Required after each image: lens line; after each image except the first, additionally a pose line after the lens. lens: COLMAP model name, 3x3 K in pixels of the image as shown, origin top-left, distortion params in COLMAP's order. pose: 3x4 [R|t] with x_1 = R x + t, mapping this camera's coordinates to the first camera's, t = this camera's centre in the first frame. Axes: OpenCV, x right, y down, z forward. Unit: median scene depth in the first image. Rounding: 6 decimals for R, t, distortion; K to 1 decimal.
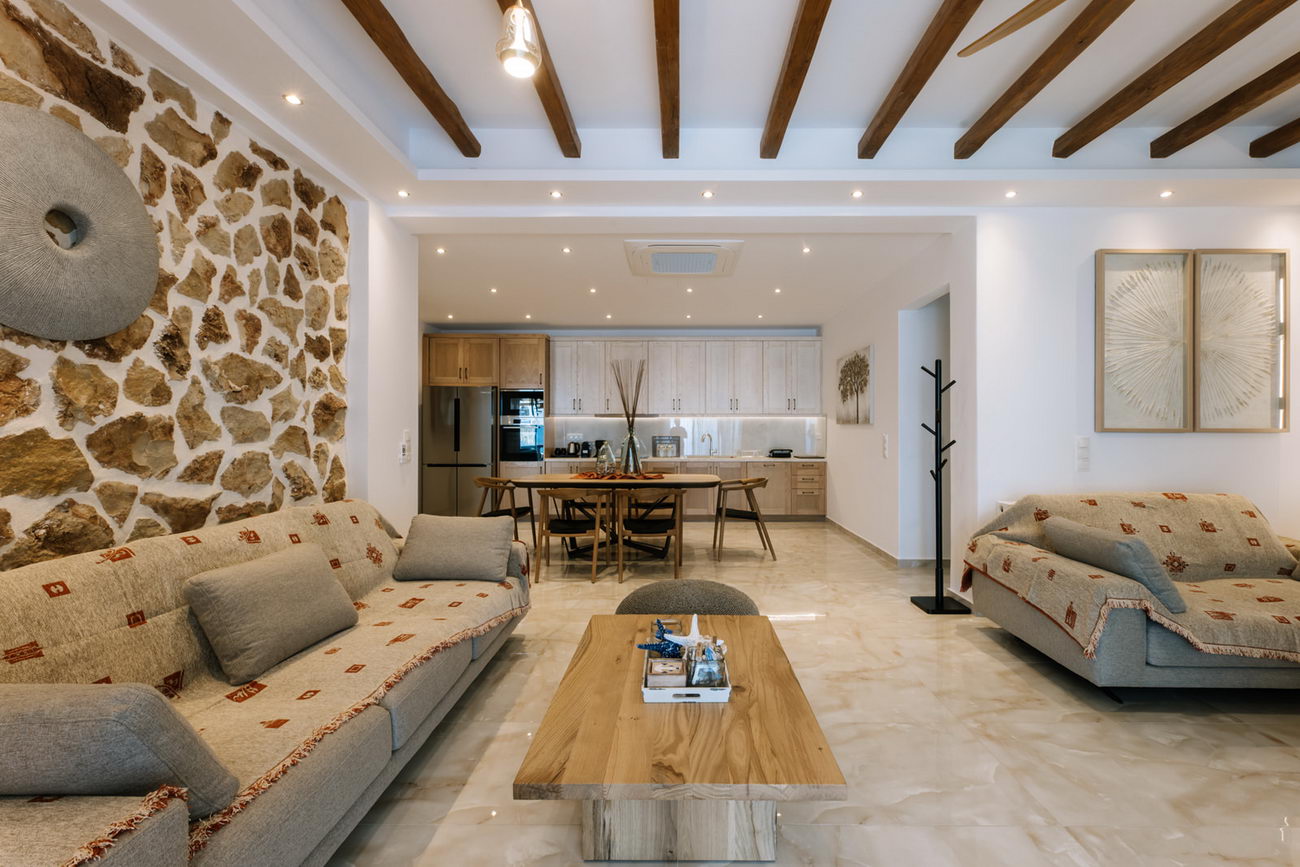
lens RADIAL K [[550.1, 0, 664.9], [0, 550.1, 430.8], [0, 0, 1]] dist [0.001754, 0.000441]
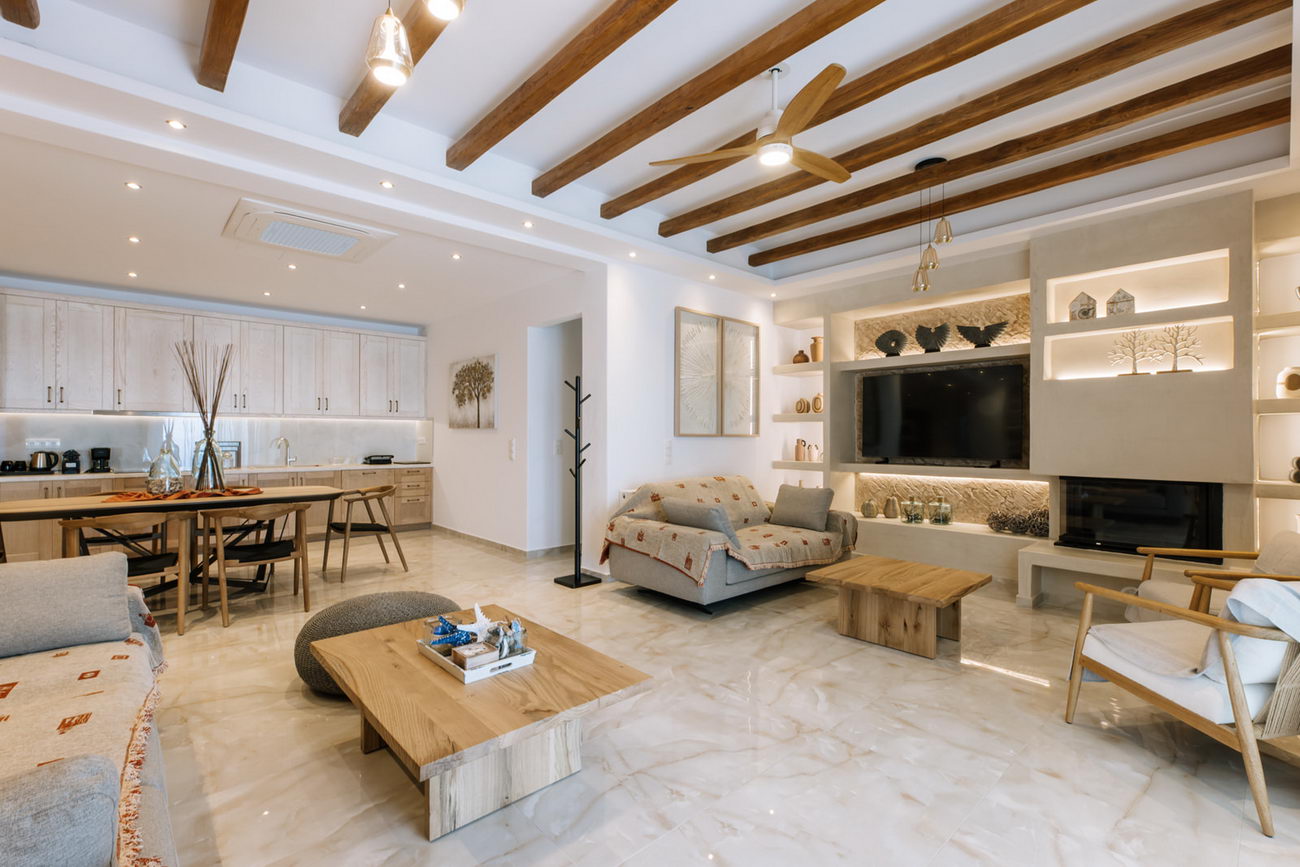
lens RADIAL K [[589.6, 0, 657.0], [0, 589.6, 436.2], [0, 0, 1]] dist [0.001870, 0.000190]
pose [[0.725856, 0.000723, 0.687846, -0.357427], [-0.002412, 0.999996, 0.001494, -0.000791], [-0.687843, -0.002743, 0.725855, -0.069800]]
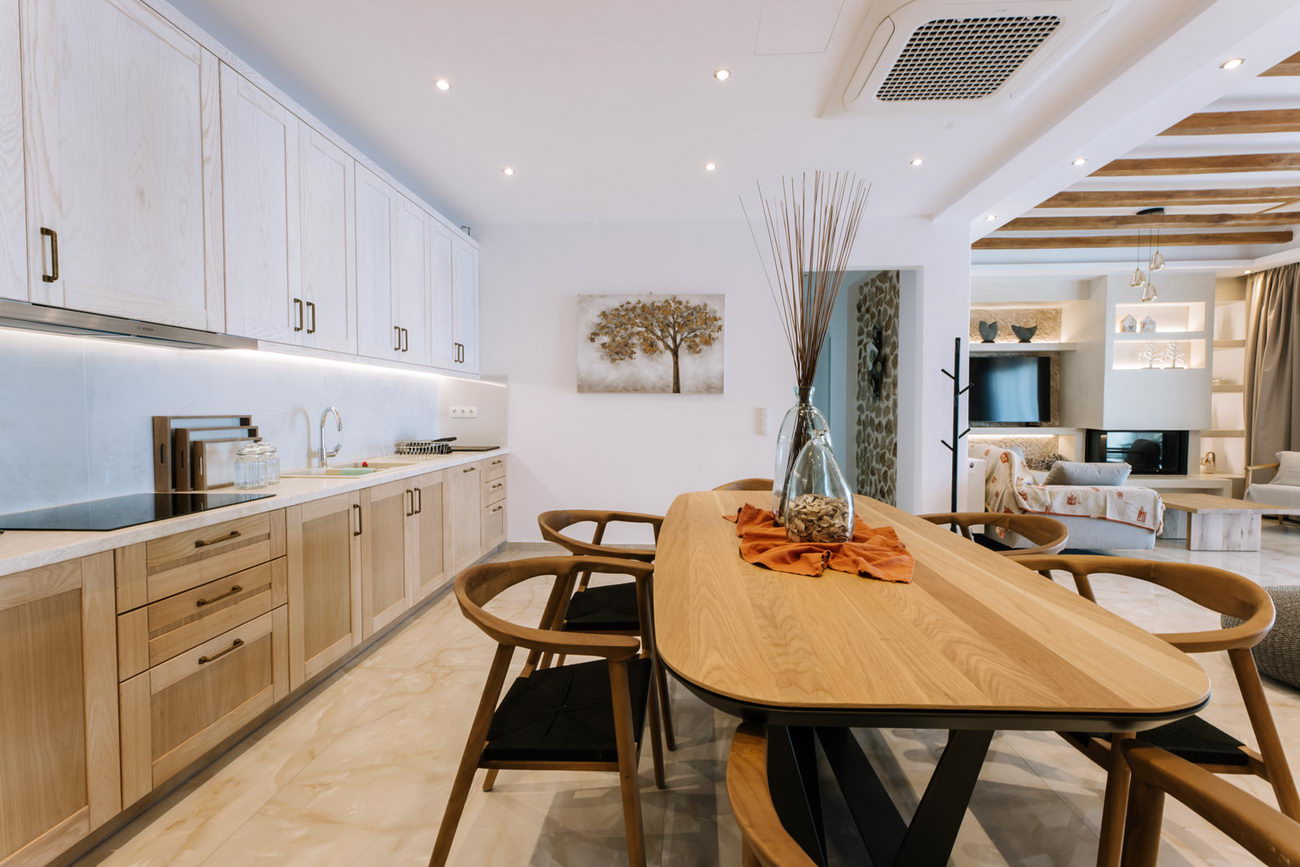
lens RADIAL K [[550.1, 0, 664.9], [0, 550.1, 430.8], [0, 0, 1]] dist [0.001754, 0.000441]
pose [[0.021587, -0.038814, 0.999013, -0.833891], [-0.001013, 0.999245, 0.038845, 0.018017], [-0.999766, -0.001850, 0.021531, 2.132941]]
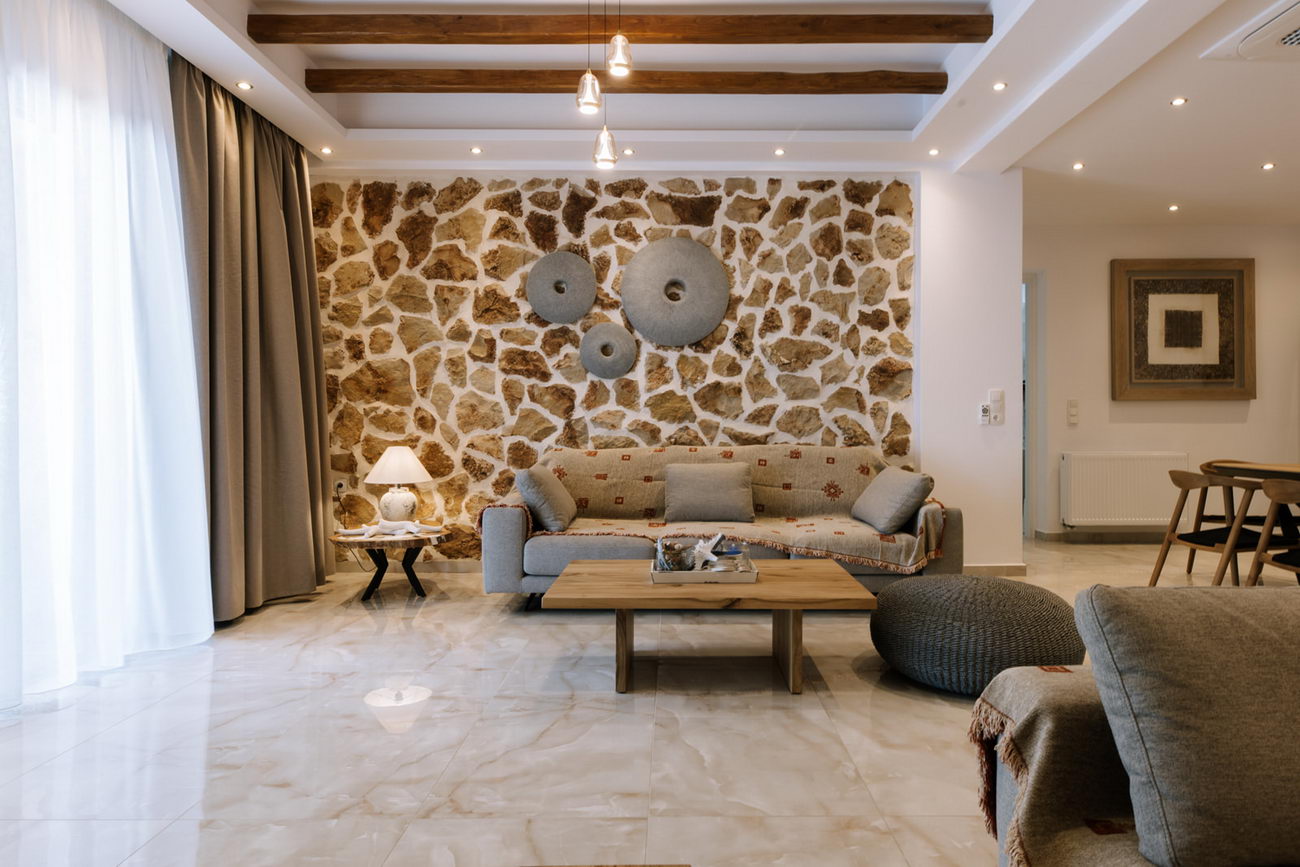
lens RADIAL K [[777.1, 0, 678.8], [0, 777.1, 430.5], [0, 0, 1]] dist [0.003714, 0.000670]
pose [[0.018554, 0.010514, -0.999773, 1.167688], [0.000174, 0.999945, 0.010519, 0.076631], [0.999828, -0.000369, 0.018551, 0.634291]]
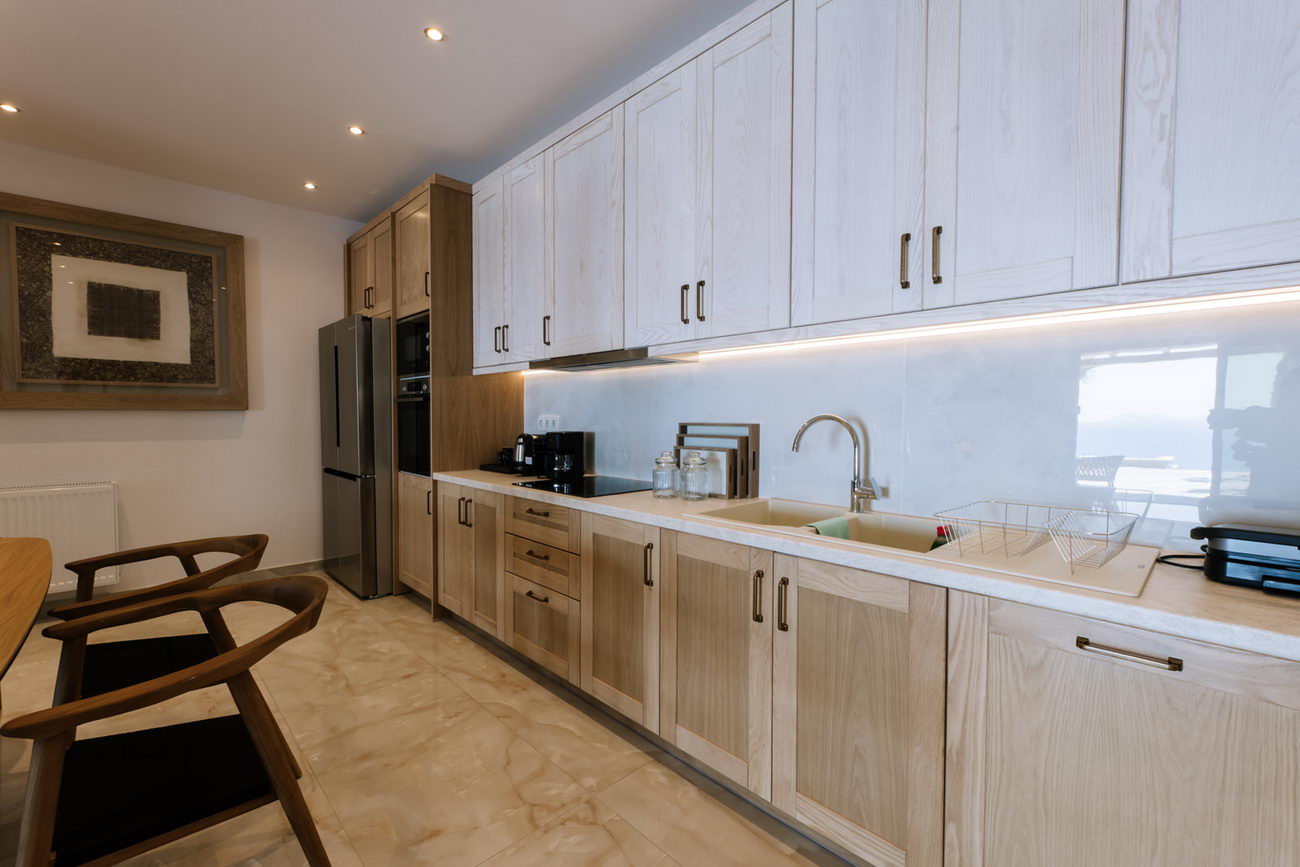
lens RADIAL K [[550.1, 0, 664.9], [0, 550.1, 430.8], [0, 0, 1]] dist [0.001754, 0.000441]
pose [[0.720919, 0.021800, -0.692676, 0.523441], [-0.002093, 0.999569, 0.029280, 0.015932], [0.693016, -0.019658, 0.720654, 2.187445]]
